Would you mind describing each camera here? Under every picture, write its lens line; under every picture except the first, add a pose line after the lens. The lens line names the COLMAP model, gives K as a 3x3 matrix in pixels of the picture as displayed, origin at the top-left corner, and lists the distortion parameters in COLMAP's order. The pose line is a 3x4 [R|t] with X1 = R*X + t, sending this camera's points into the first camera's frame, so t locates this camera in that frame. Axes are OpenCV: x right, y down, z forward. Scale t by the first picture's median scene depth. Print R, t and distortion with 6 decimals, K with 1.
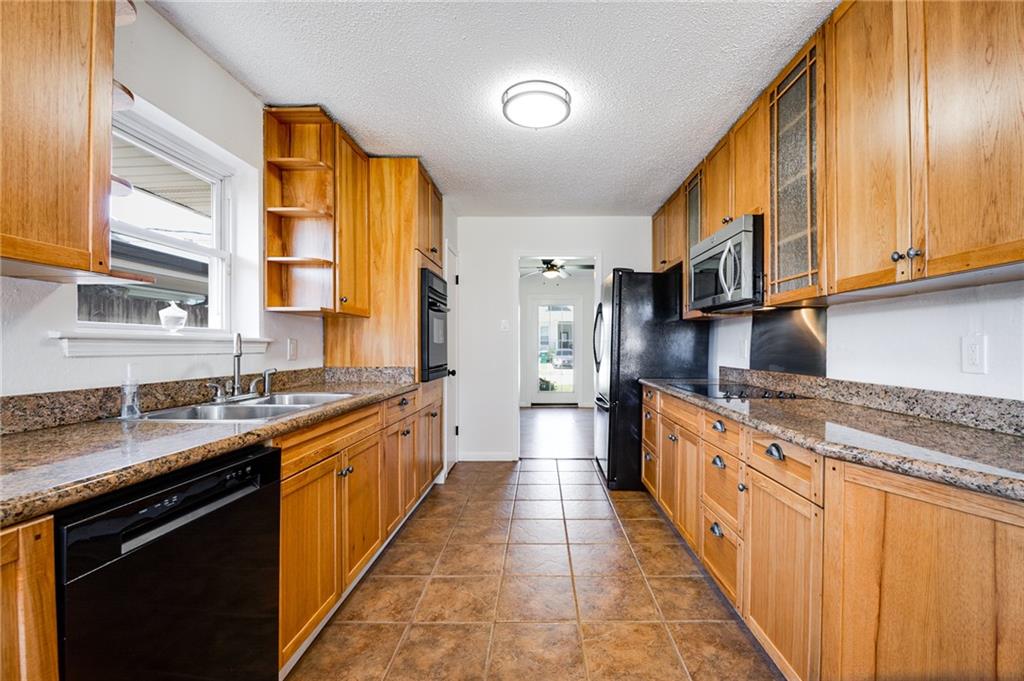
lens RADIAL K [[421.2, 0, 541.3], [0, 421.2, 346.6], [0, 0, 1]] dist [-0.006015, -0.002834]
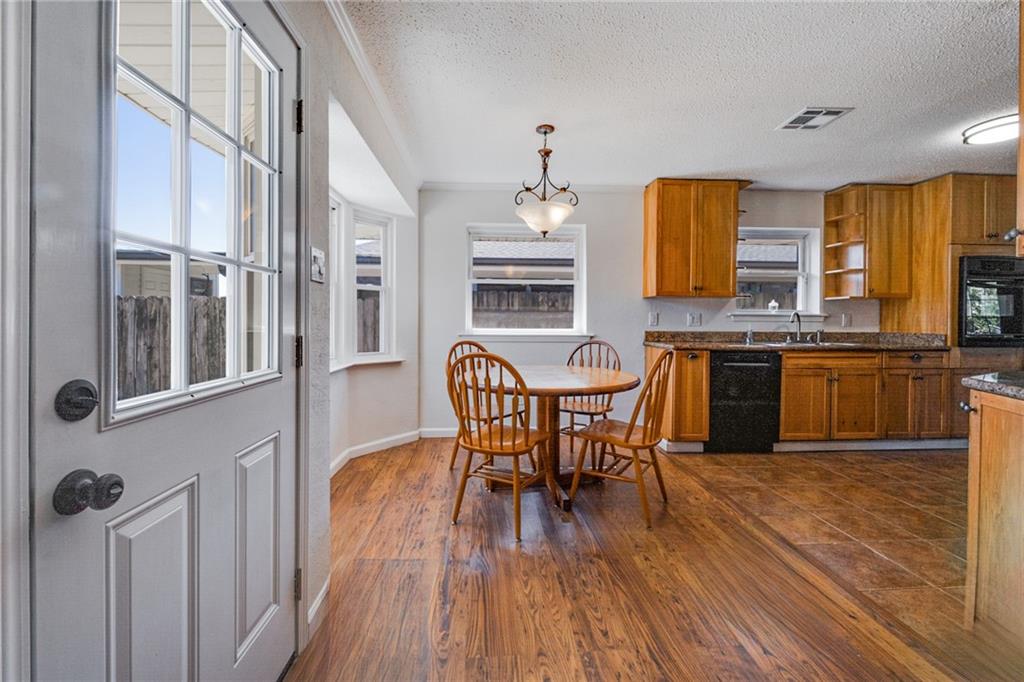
lens RADIAL K [[421.2, 0, 470.5], [0, 421.2, 325.5], [0, 0, 1]] dist [-0.006015, -0.002834]
pose [[0.002769, 0.010682, -0.999939, 1.255872], [-0.007397, 0.999916, 0.010661, 0.022836], [0.999969, 0.007367, 0.002848, -0.620301]]
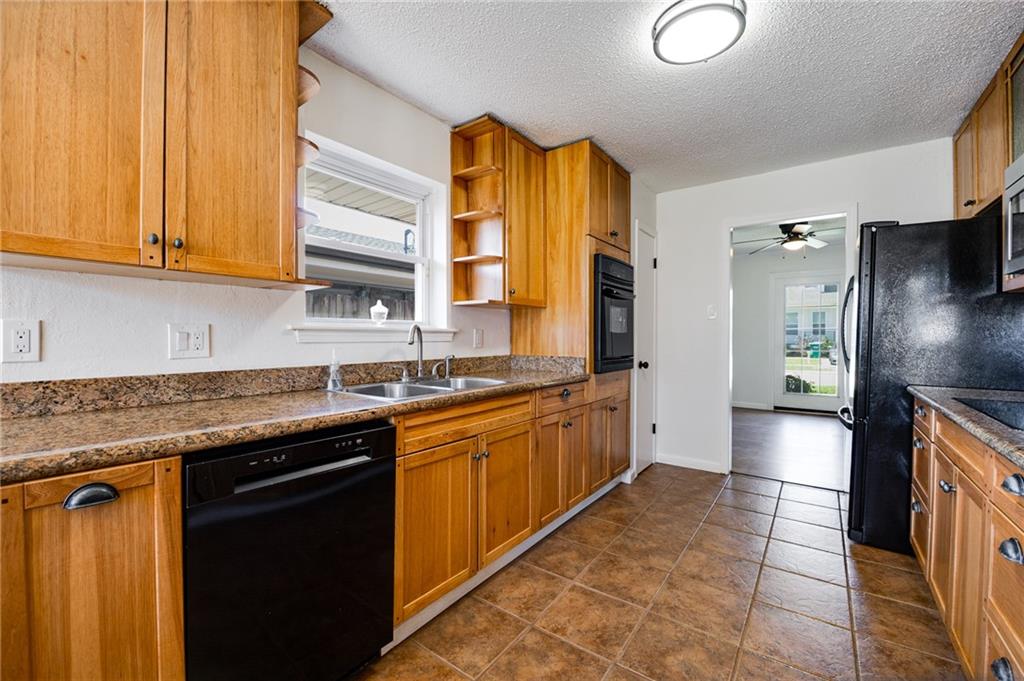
lens RADIAL K [[421.2, 0, 524.3], [0, 421.2, 338.0], [0, 0, 1]] dist [-0.006015, -0.002834]
pose [[0.811744, 0.003910, -0.584001, 0.186512], [-0.002194, 0.999991, 0.003645, 0.000871], [0.584010, -0.001677, 0.811745, 0.171971]]
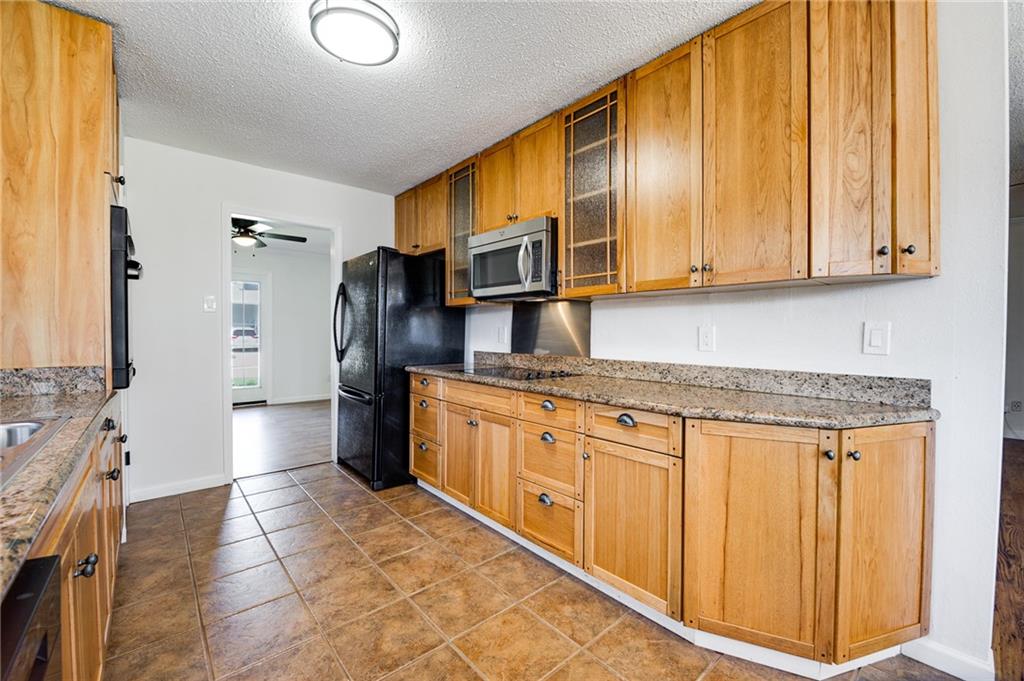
lens RADIAL K [[421.2, 0, 500.8], [0, 421.2, 336.3], [0, 0, 1]] dist [-0.006015, -0.002834]
pose [[0.760384, -0.004046, 0.649461, -0.326093], [-0.002072, 0.999960, 0.008656, -0.000732], [-0.649470, -0.007928, 0.760346, 0.207511]]
